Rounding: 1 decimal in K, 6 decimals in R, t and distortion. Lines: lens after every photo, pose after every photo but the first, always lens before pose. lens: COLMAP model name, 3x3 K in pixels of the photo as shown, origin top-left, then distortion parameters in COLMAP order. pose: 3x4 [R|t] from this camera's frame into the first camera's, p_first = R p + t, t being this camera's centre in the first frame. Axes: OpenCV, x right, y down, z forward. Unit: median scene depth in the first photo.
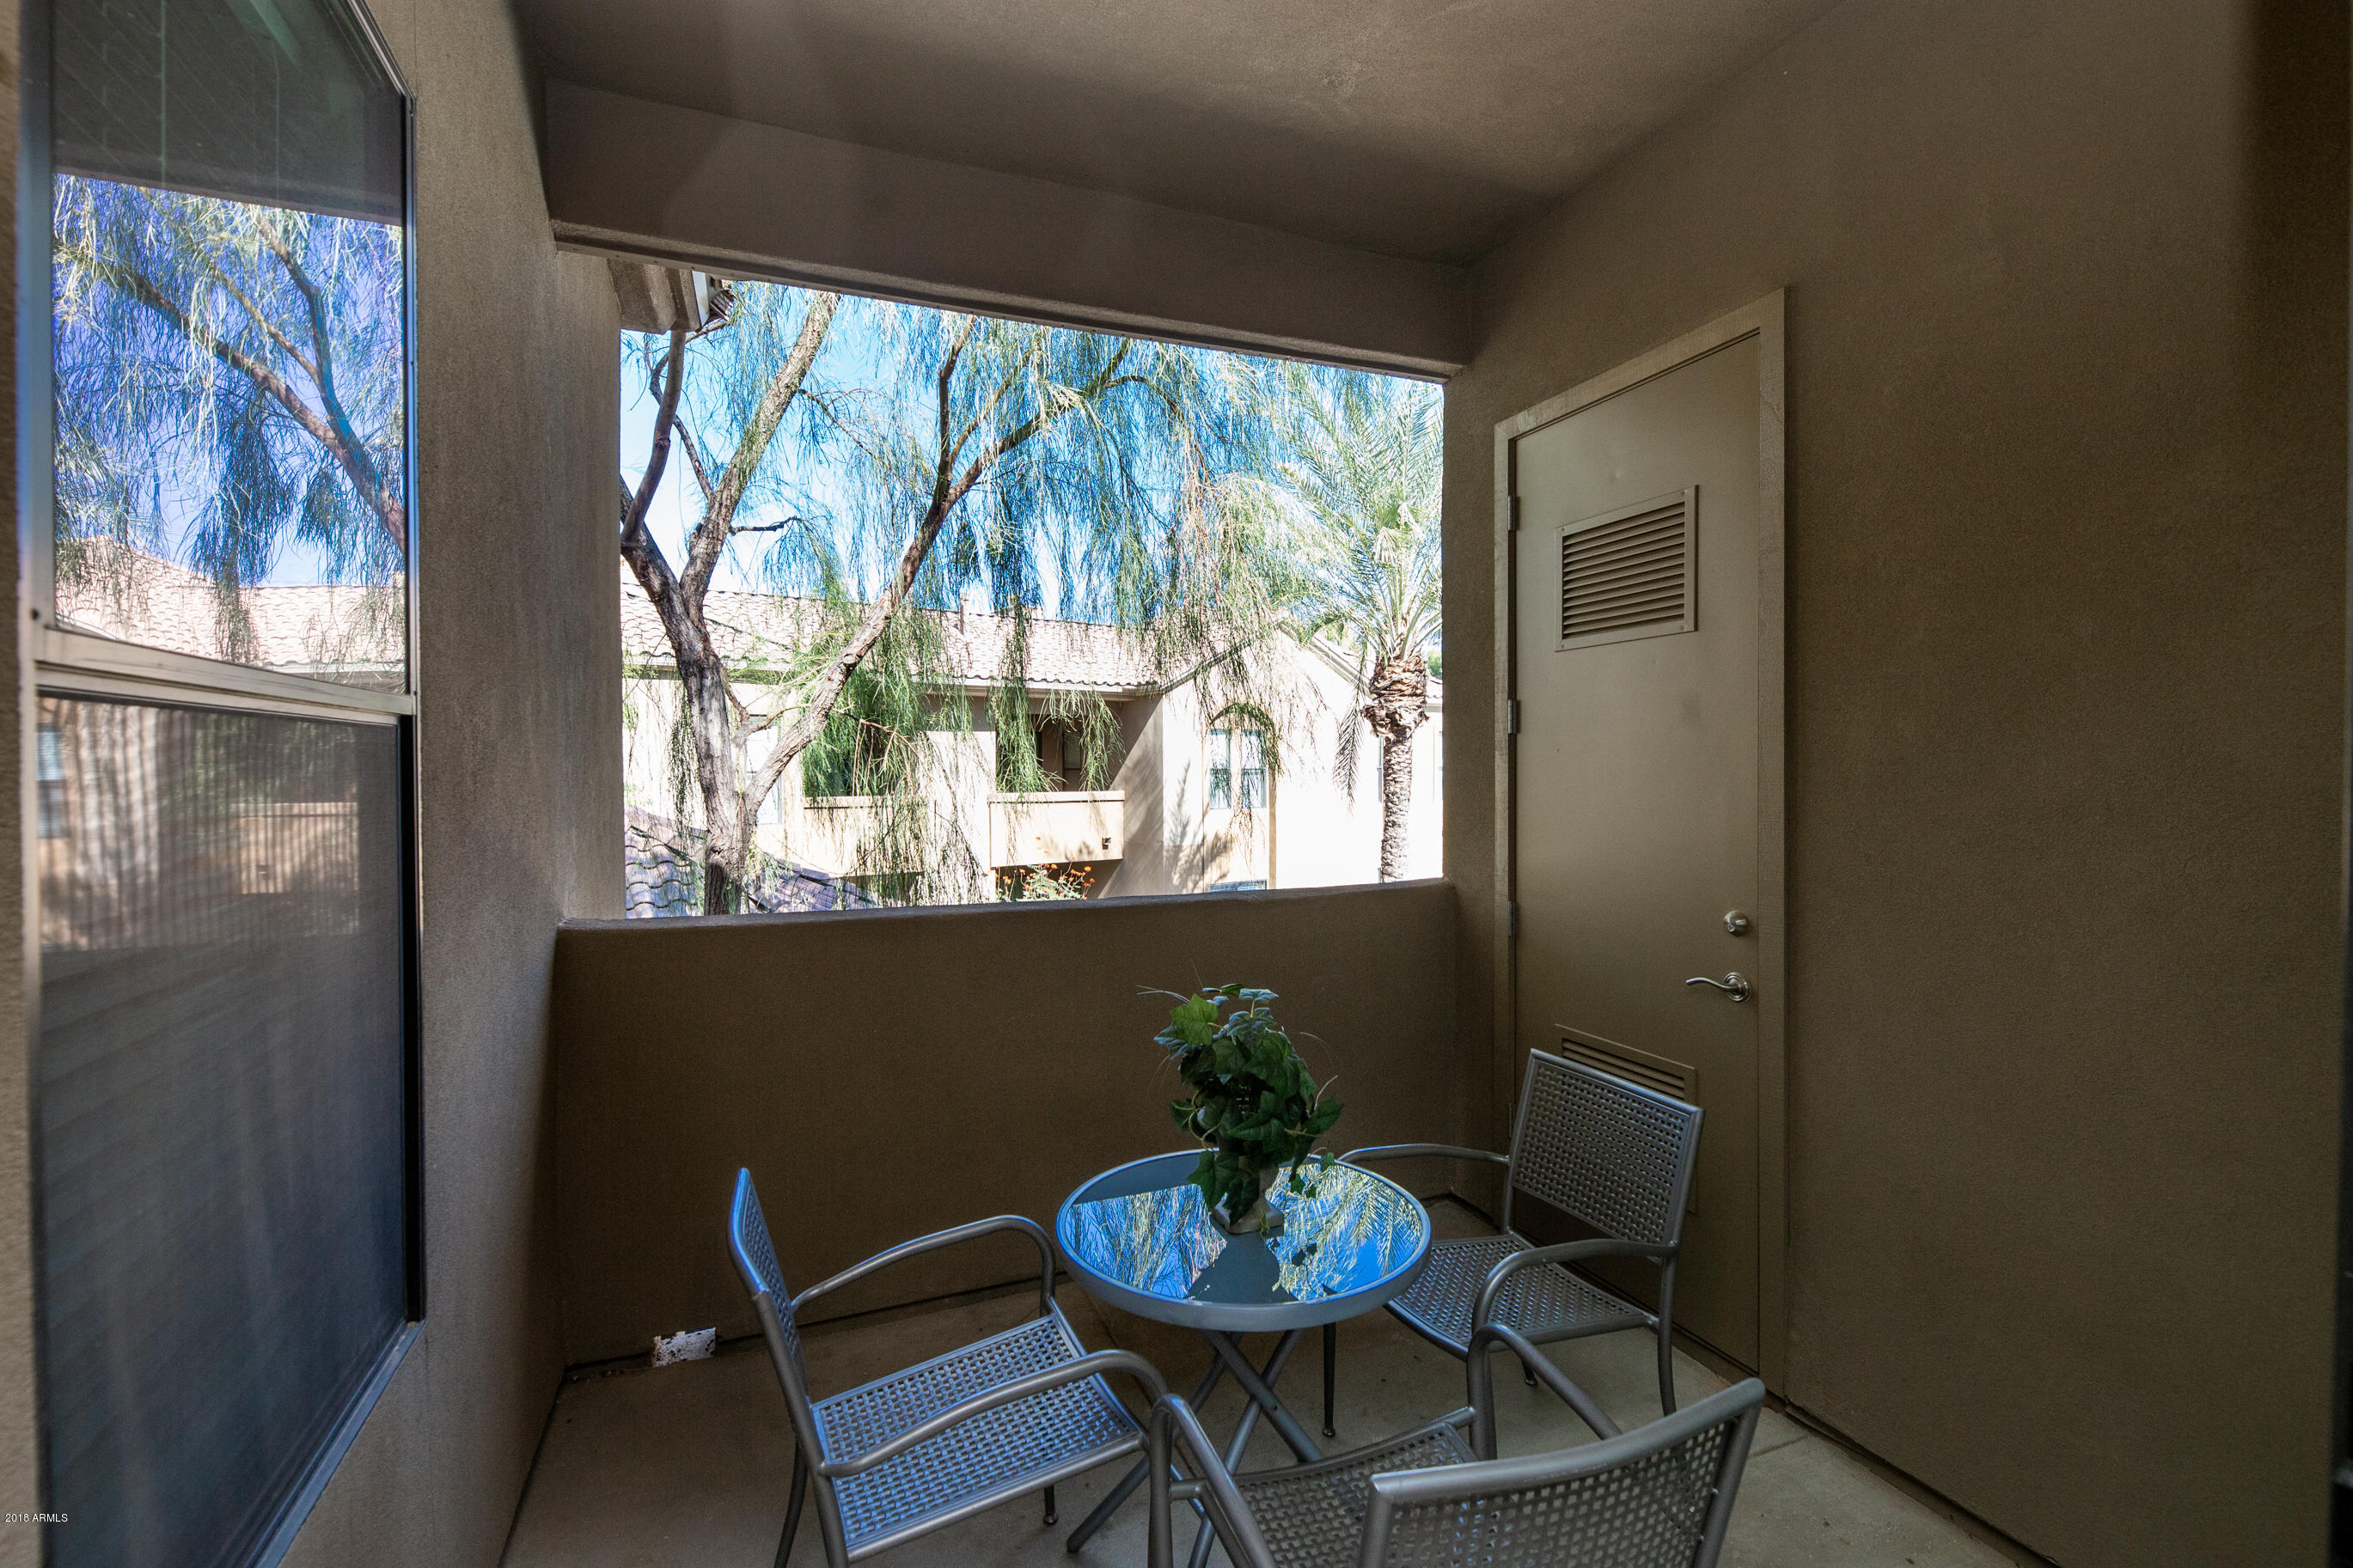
lens RADIAL K [[1053.3, 0, 1158.8], [0, 1053.3, 787.5], [0, 0, 1]] dist [-0.000040, -0.000585]
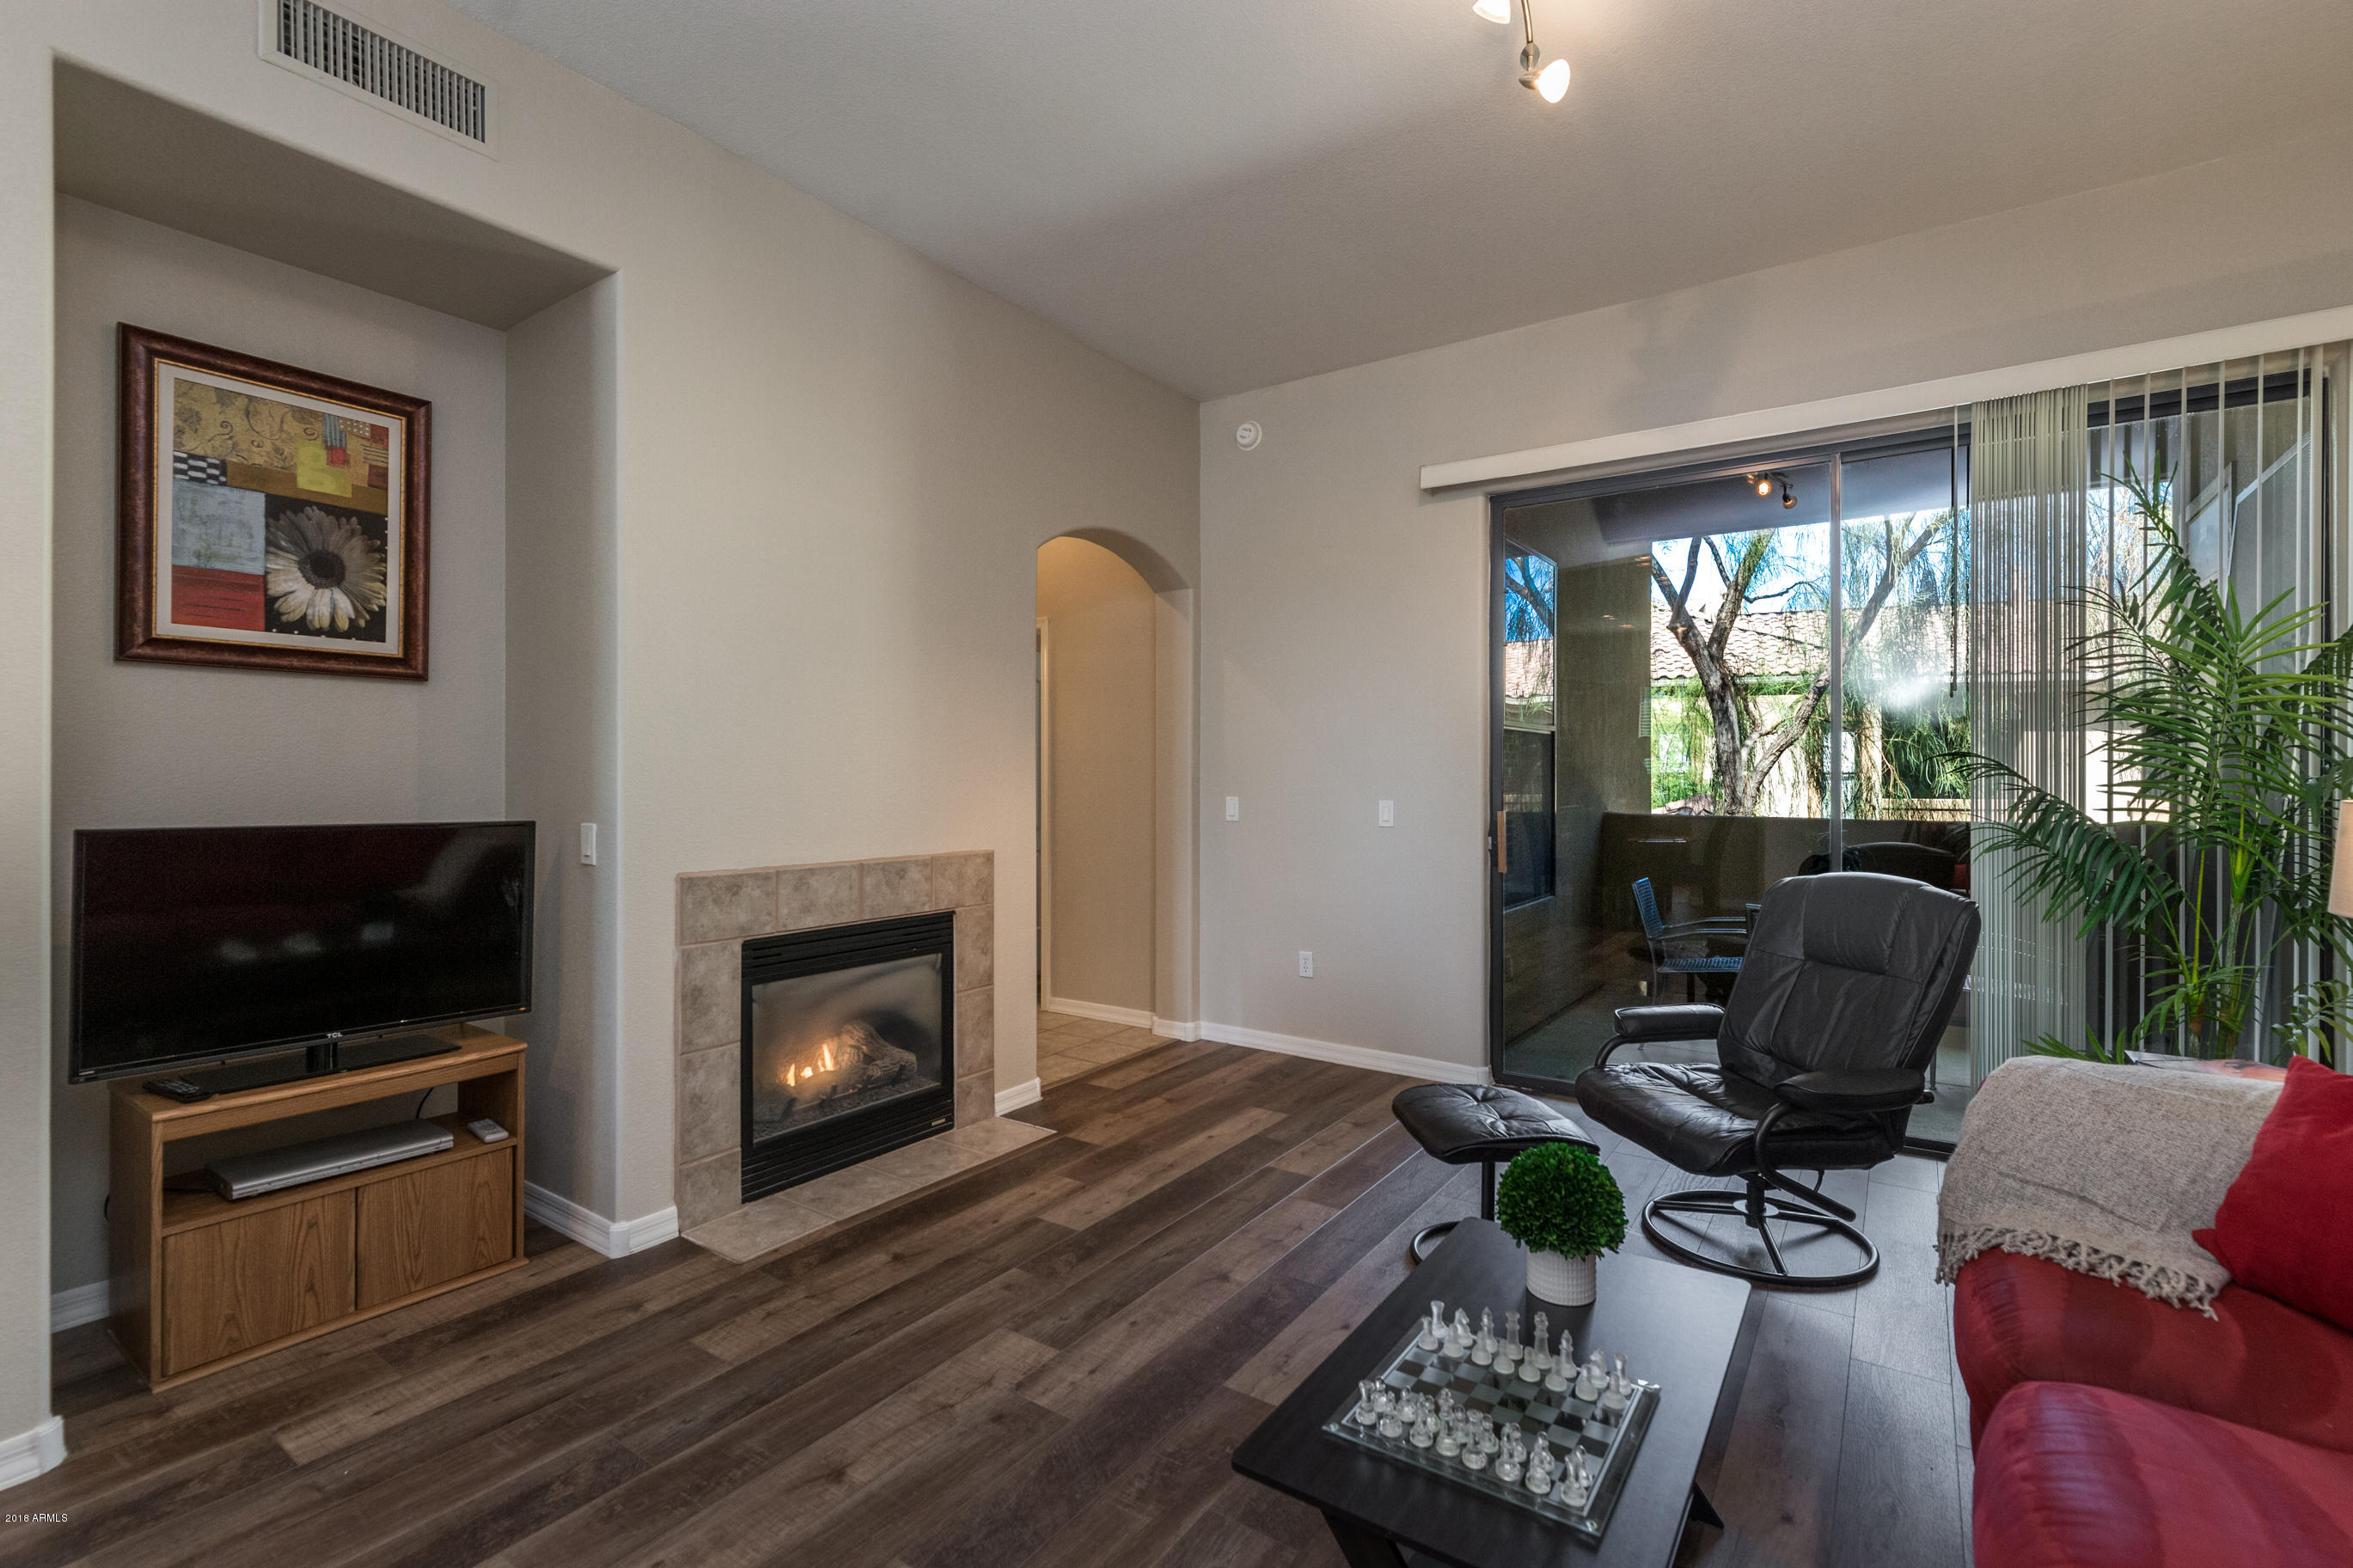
lens RADIAL K [[1053.3, 0, 1169.0], [0, 1053.3, 776.9], [0, 0, 1]] dist [-0.000040, -0.000585]
pose [[0.565053, 0.002853, -0.825050, 0.156662], [-0.018975, 0.999774, -0.009538, 0.015674], [0.824836, 0.021044, 0.564980, -0.222119]]
